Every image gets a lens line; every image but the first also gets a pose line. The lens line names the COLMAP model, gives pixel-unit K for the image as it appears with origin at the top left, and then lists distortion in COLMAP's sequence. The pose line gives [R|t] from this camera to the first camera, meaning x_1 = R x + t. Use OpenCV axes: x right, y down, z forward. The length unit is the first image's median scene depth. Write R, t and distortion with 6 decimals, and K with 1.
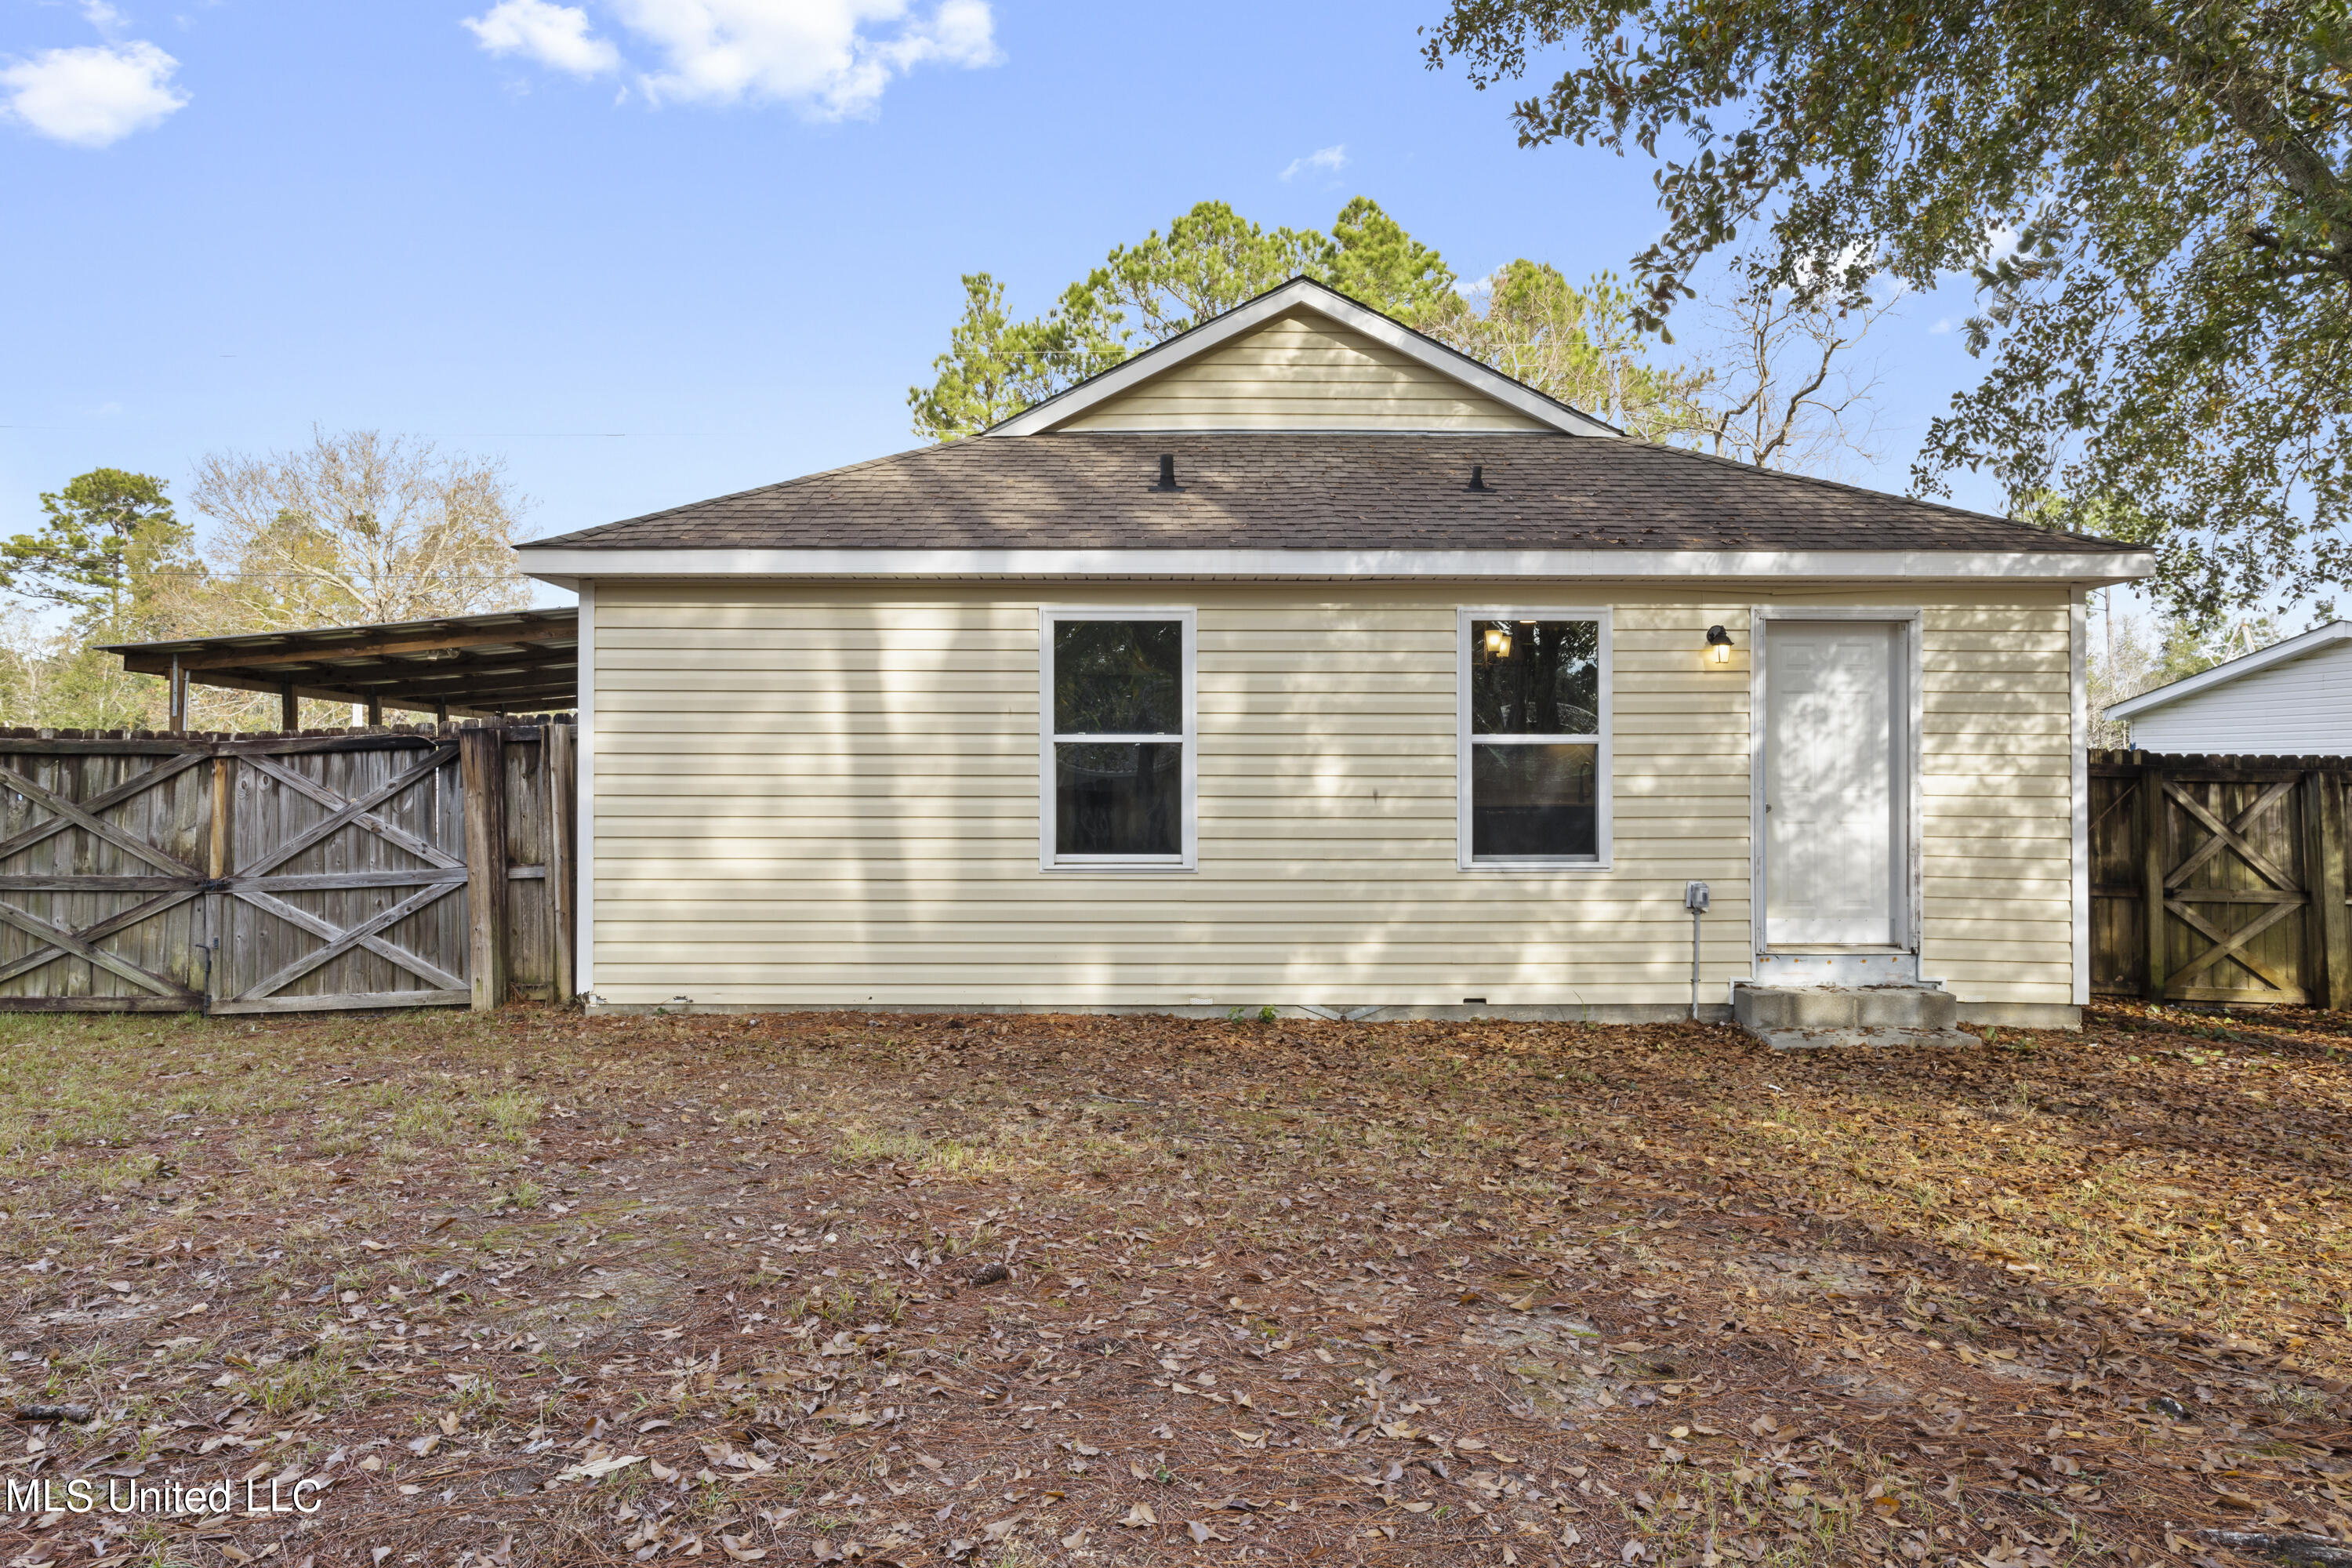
lens RADIAL K [[1565.5, 0, 1166.3], [0, 1565.5, 799.6], [0, 0, 1]] dist [-0.002256, 0.003983]
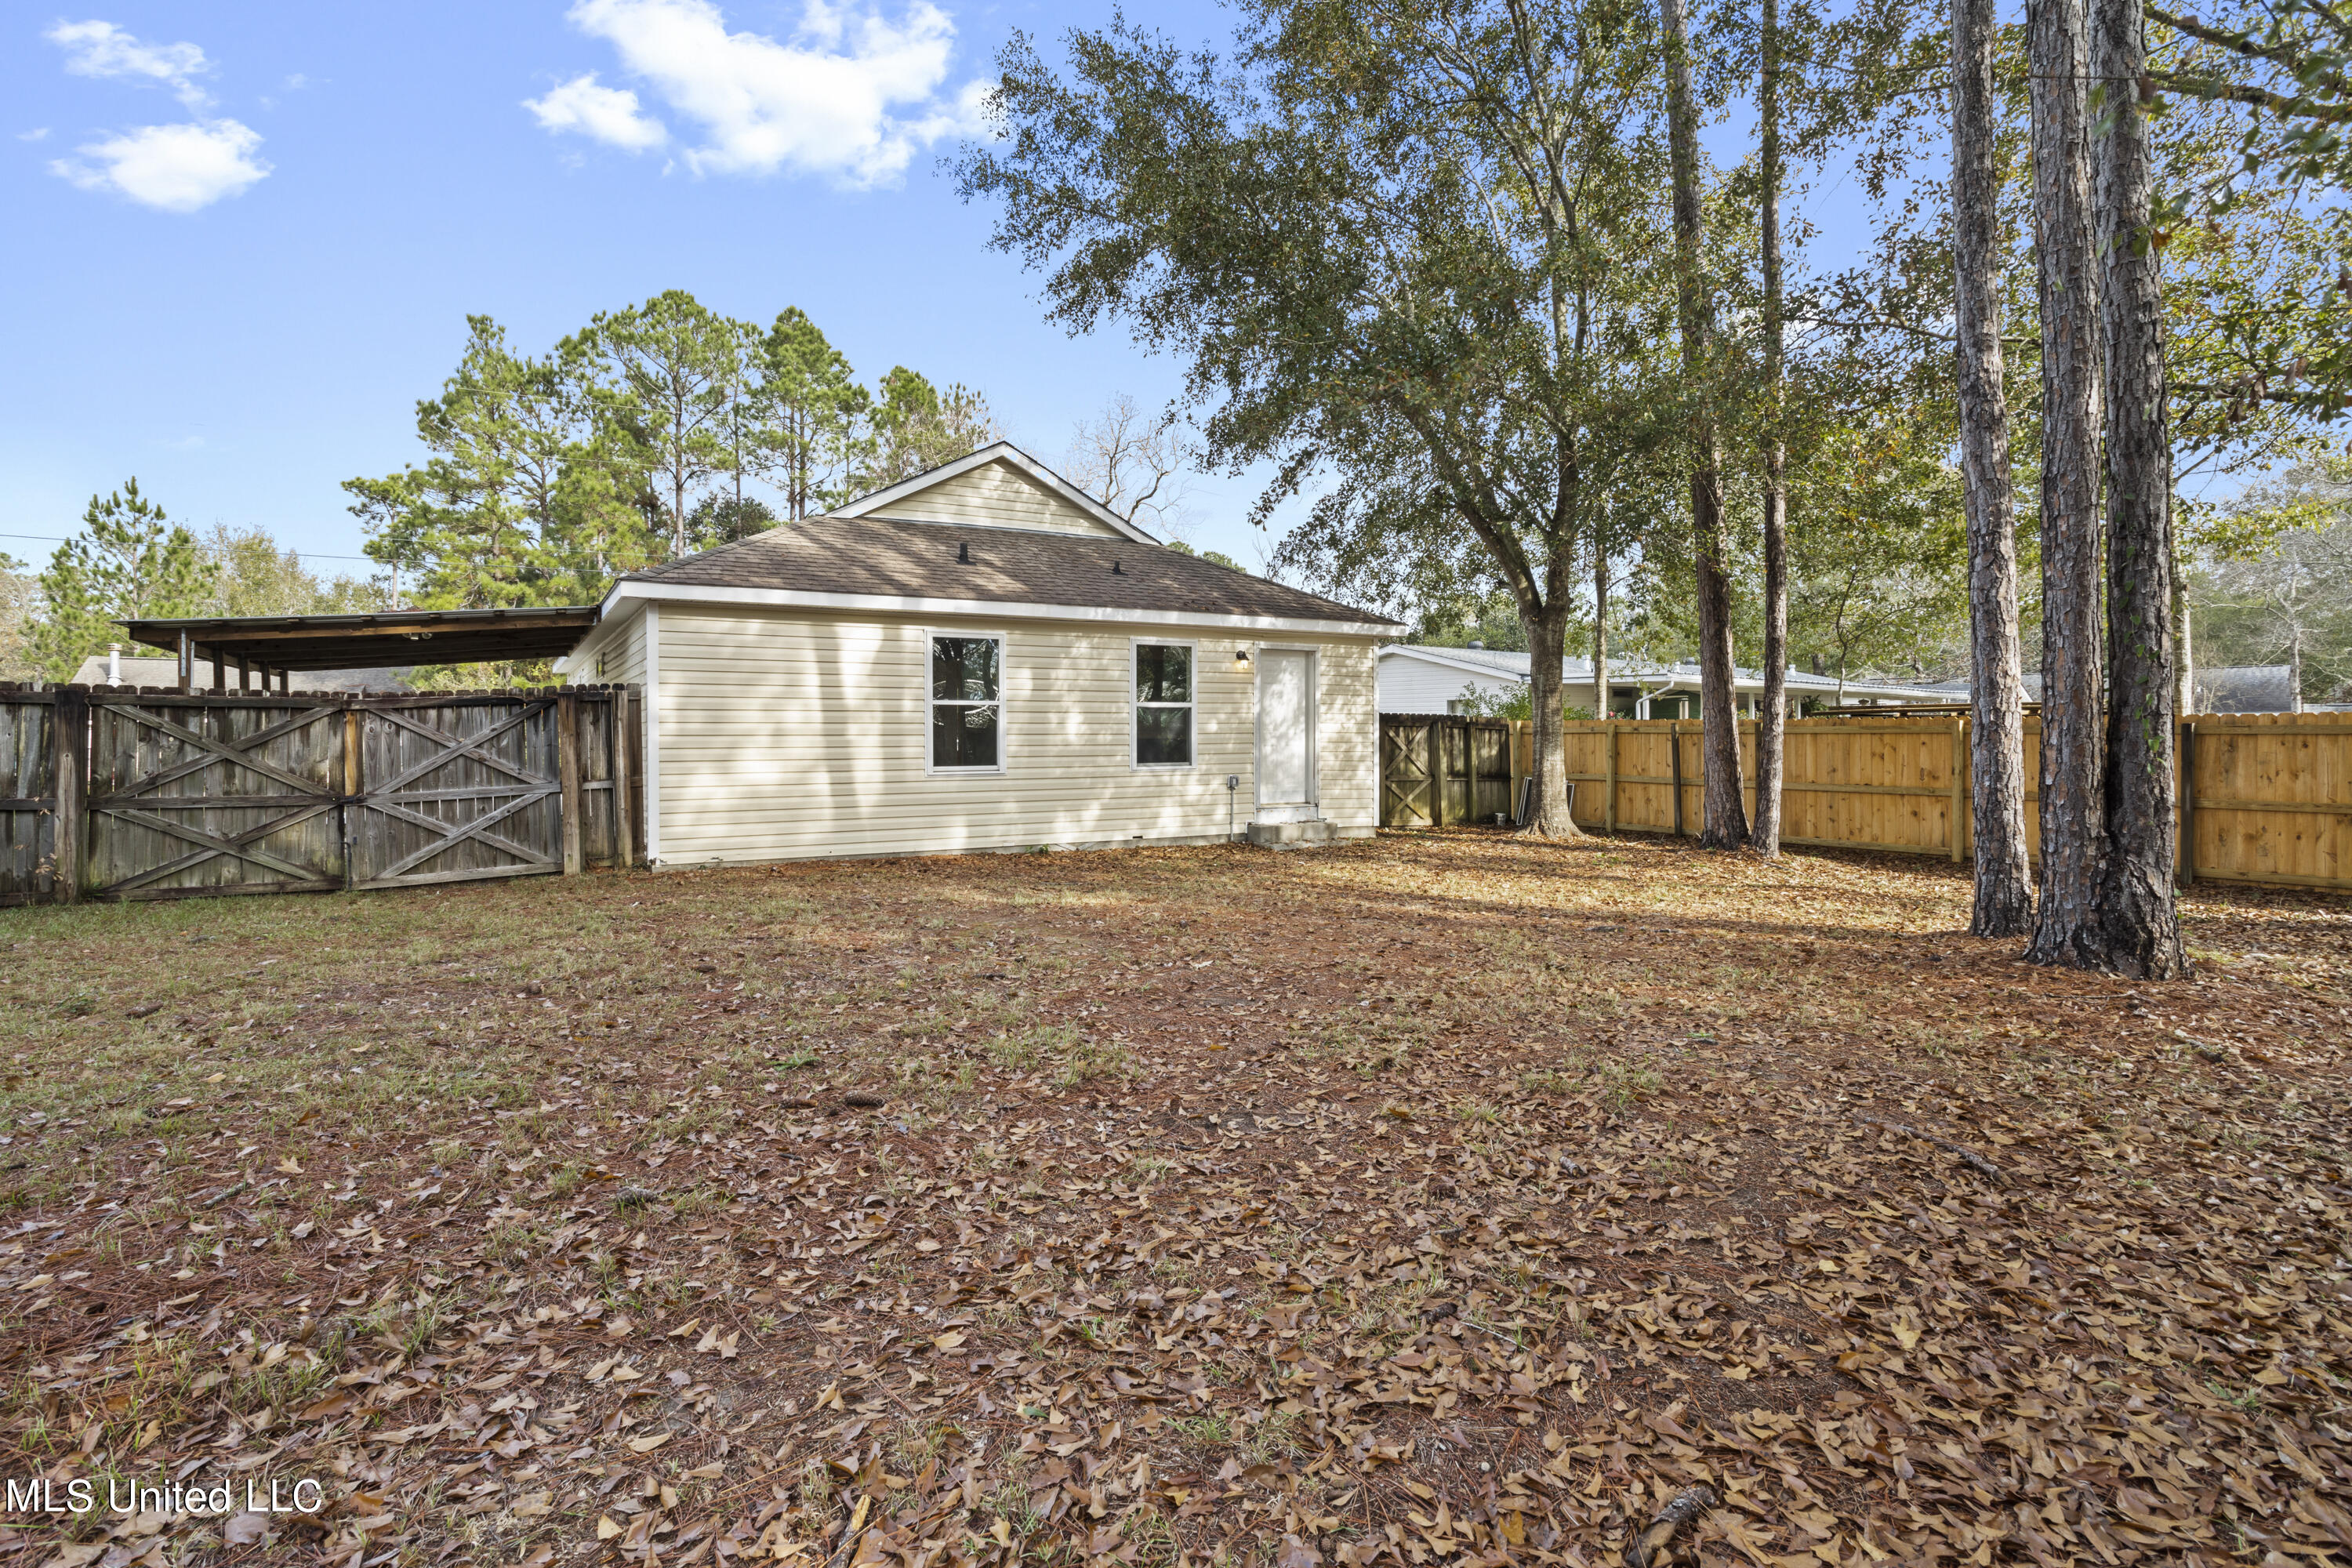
lens RADIAL K [[1137.4, 0, 1167.9], [0, 1137.4, 767.9], [0, 0, 1]] dist [-0.040307, 0.022836]
pose [[0.869659, -0.018869, 0.493291, -0.476105], [0.005346, 0.999571, 0.028811, -0.000110], [-0.493623, -0.022418, 0.869387, -0.262540]]
